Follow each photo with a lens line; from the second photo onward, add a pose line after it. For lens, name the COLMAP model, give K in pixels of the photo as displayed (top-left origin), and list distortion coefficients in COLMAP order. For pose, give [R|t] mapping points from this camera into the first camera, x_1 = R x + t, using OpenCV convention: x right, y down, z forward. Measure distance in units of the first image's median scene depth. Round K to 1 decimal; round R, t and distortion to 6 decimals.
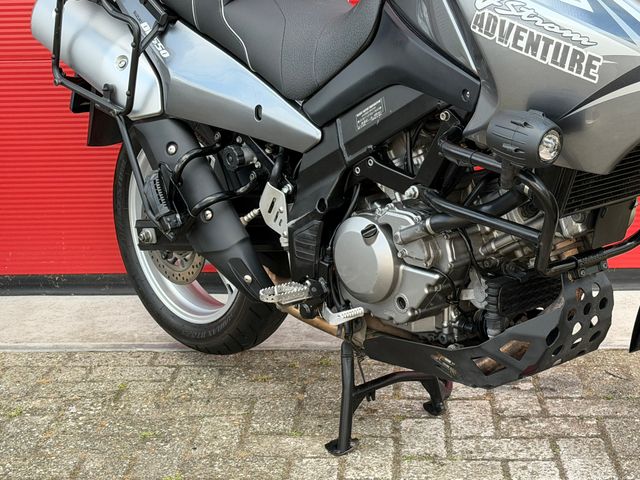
lens RADIAL K [[1275.2, 0, 321.9], [0, 1275.2, 257.2], [0, 0, 1]] dist [0.147847, 0.000000]
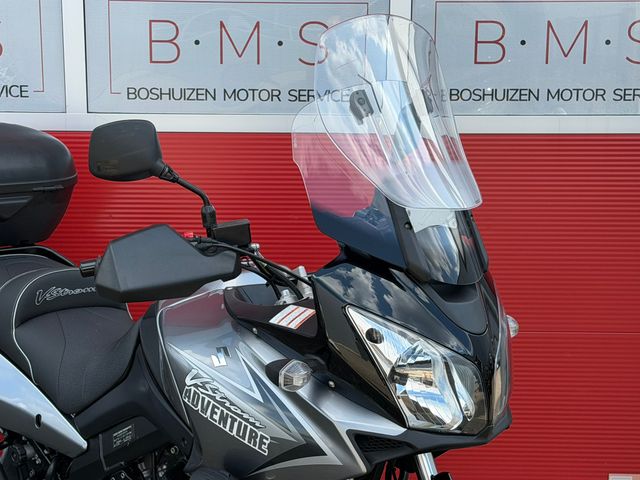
lens RADIAL K [[1275.2, 0, 315.4], [0, 1275.2, 252.2], [0, 0, 1]] dist [0.147847, 0.000000]
pose [[0.997144, 0.026160, 0.070842, 0.117735], [-0.018339, 0.993886, -0.108882, -0.142337], [-0.073257, 0.107272, 0.991527, -0.222026]]
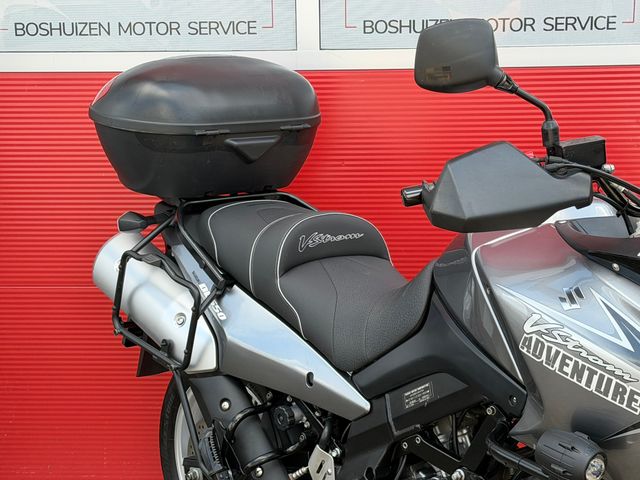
lens RADIAL K [[1275.2, 0, 326.3], [0, 1275.2, 257.3], [0, 0, 1]] dist [0.147847, 0.000000]
pose [[0.999813, 0.019355, 0.000578, -0.038362], [-0.019220, 0.995576, -0.091973, -0.115847], [-0.002355, 0.091945, 0.995761, -0.070108]]
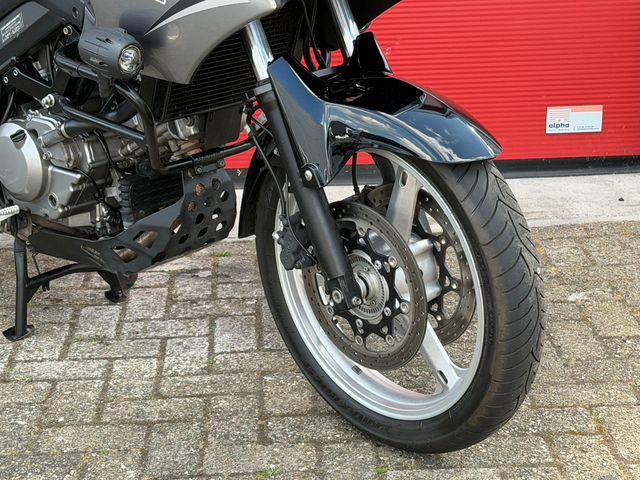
lens RADIAL K [[1275.2, 0, 319.3], [0, 1275.2, 255.8], [0, 0, 1]] dist [0.147847, 0.000000]
pose [[0.992812, -0.030358, 0.115772, 0.150148], [0.021698, 0.996921, 0.075345, 0.004242], [-0.117703, -0.072291, 0.990414, -0.125127]]
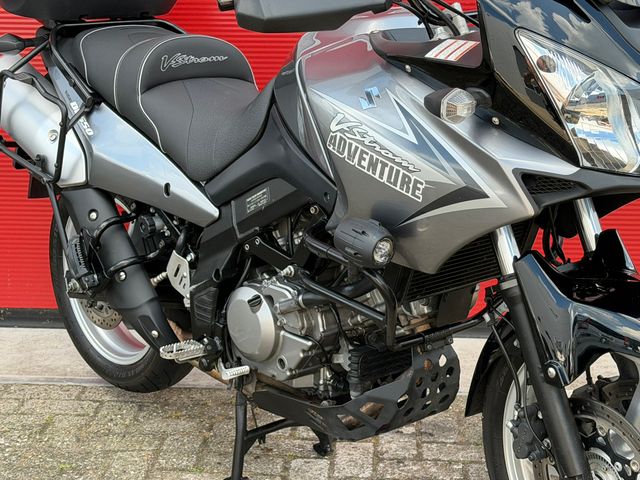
lens RADIAL K [[1275.2, 0, 317.8], [0, 1275.2, 250.1], [0, 0, 1]] dist [0.147847, 0.000000]
pose [[0.999532, 0.030188, 0.004877, 0.080092], [-0.030177, 0.999542, -0.002284, -0.060169], [-0.004944, 0.002136, 0.999985, -0.140081]]
